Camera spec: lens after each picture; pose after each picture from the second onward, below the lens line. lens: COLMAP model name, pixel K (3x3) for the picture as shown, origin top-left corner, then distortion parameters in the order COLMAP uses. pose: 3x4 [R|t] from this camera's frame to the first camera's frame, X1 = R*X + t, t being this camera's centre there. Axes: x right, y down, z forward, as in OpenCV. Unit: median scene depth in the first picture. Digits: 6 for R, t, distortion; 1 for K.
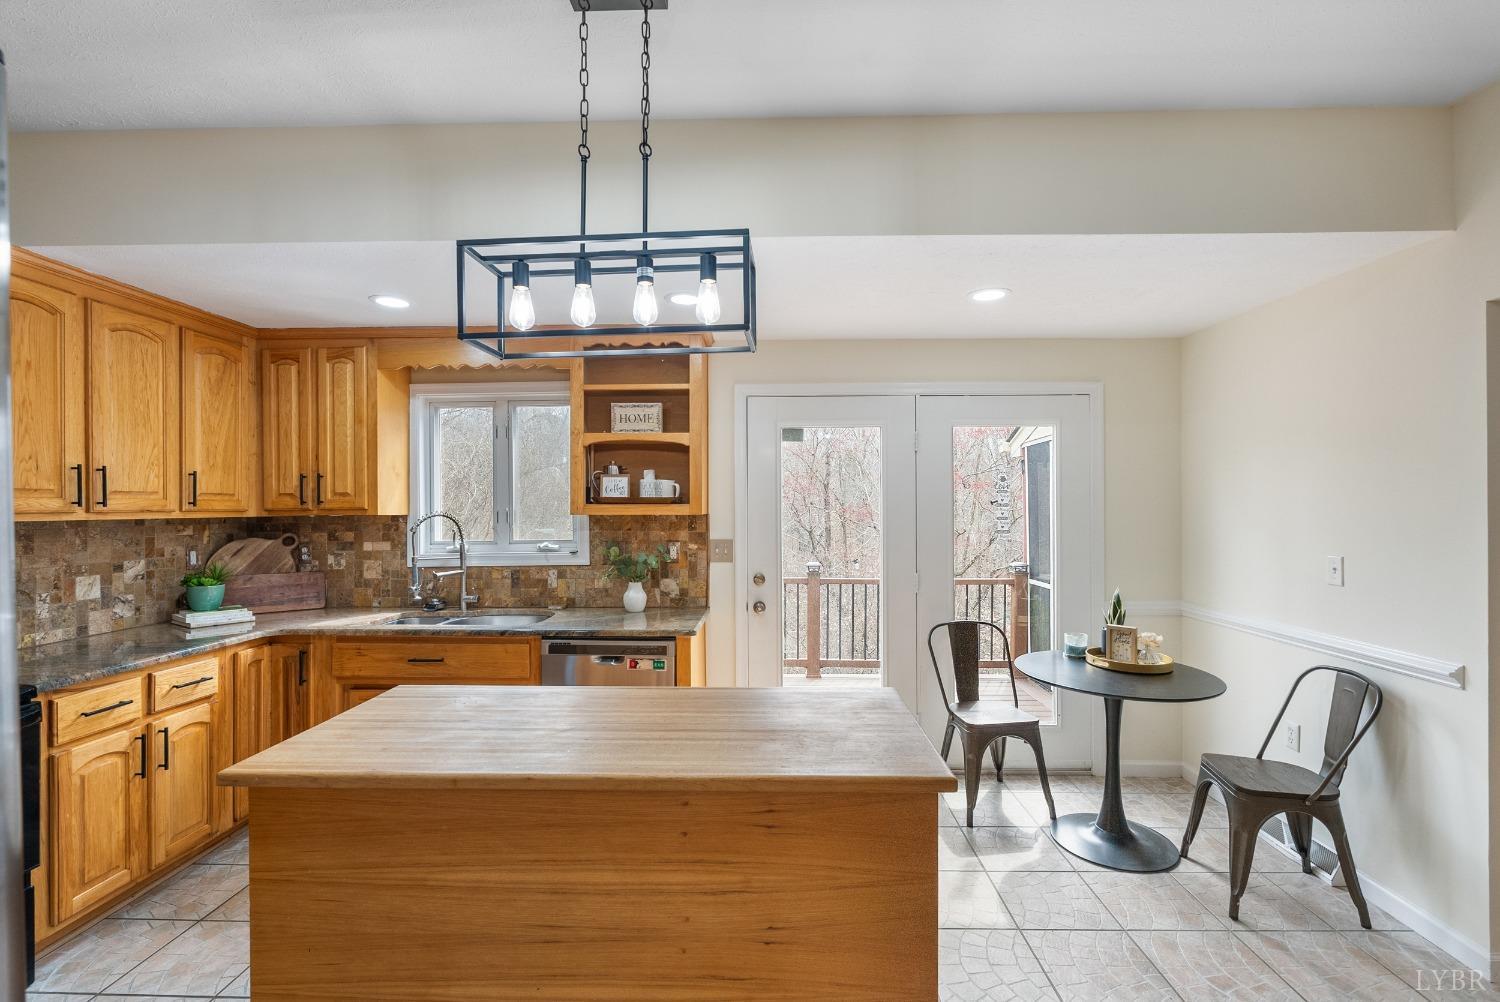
lens RADIAL K [[667.5, 0, 748.2], [0, 667.5, 504.6], [0, 0, 1]] dist [-0.004929, -0.001098]
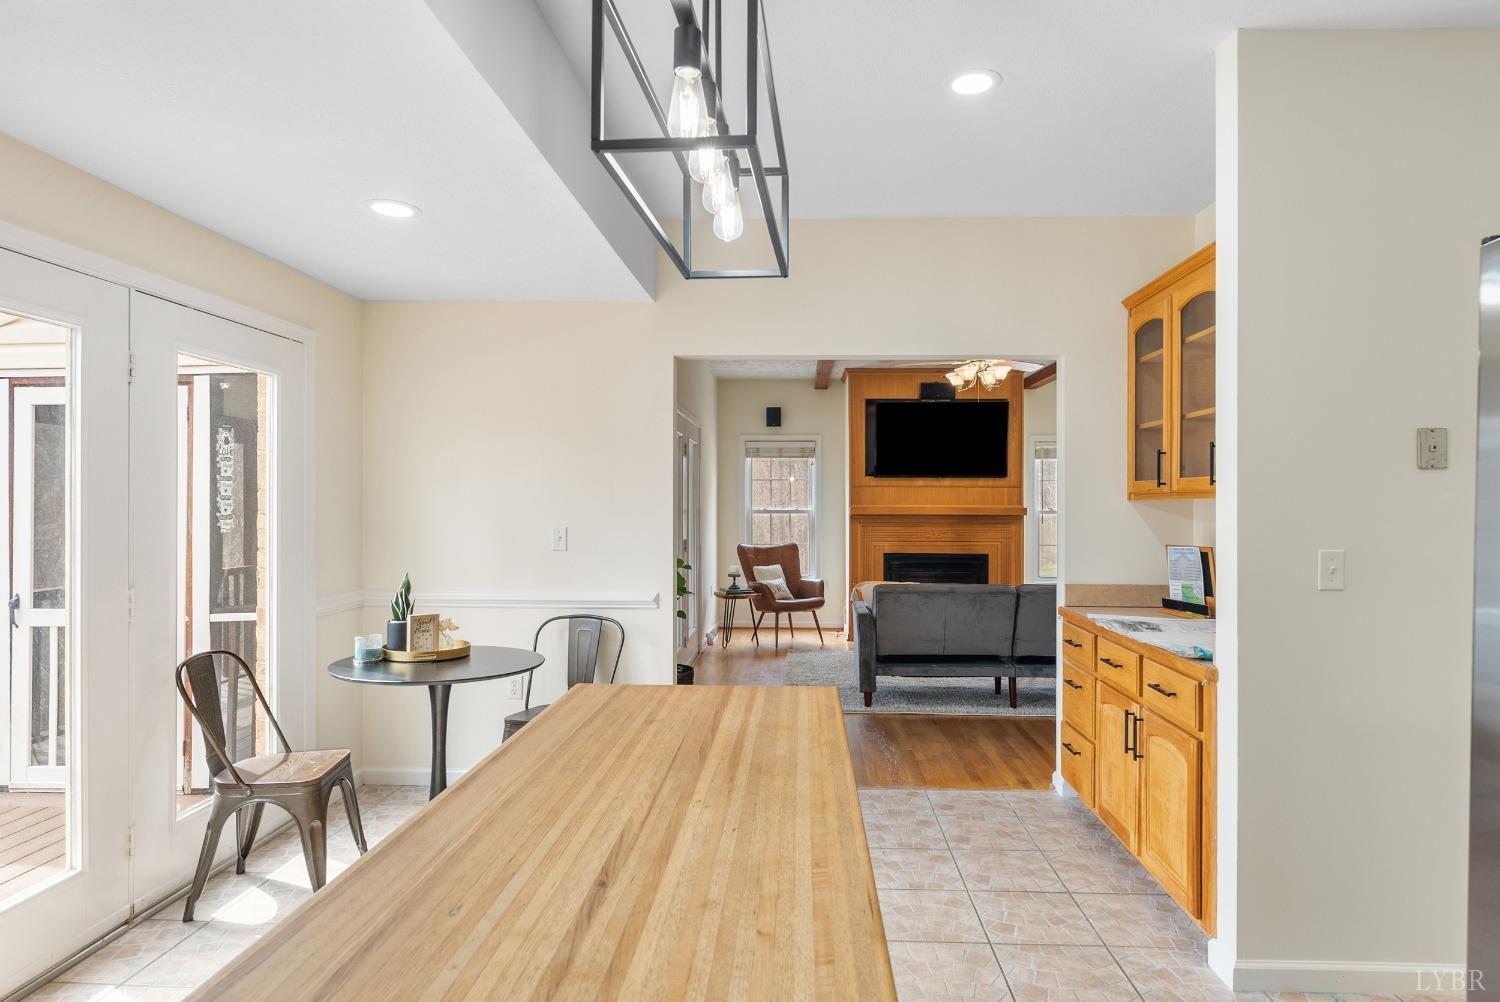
lens RADIAL K [[864.1, 0, 754.1], [0, 864.1, 504.1], [0, 0, 1]] dist [0.003060, 0.000362]
pose [[0.018160, 0.002719, 0.999831, -0.683560], [-0.005229, 0.999983, -0.002625, 0.035747], [-0.999821, -0.005181, 0.018174, 0.582127]]
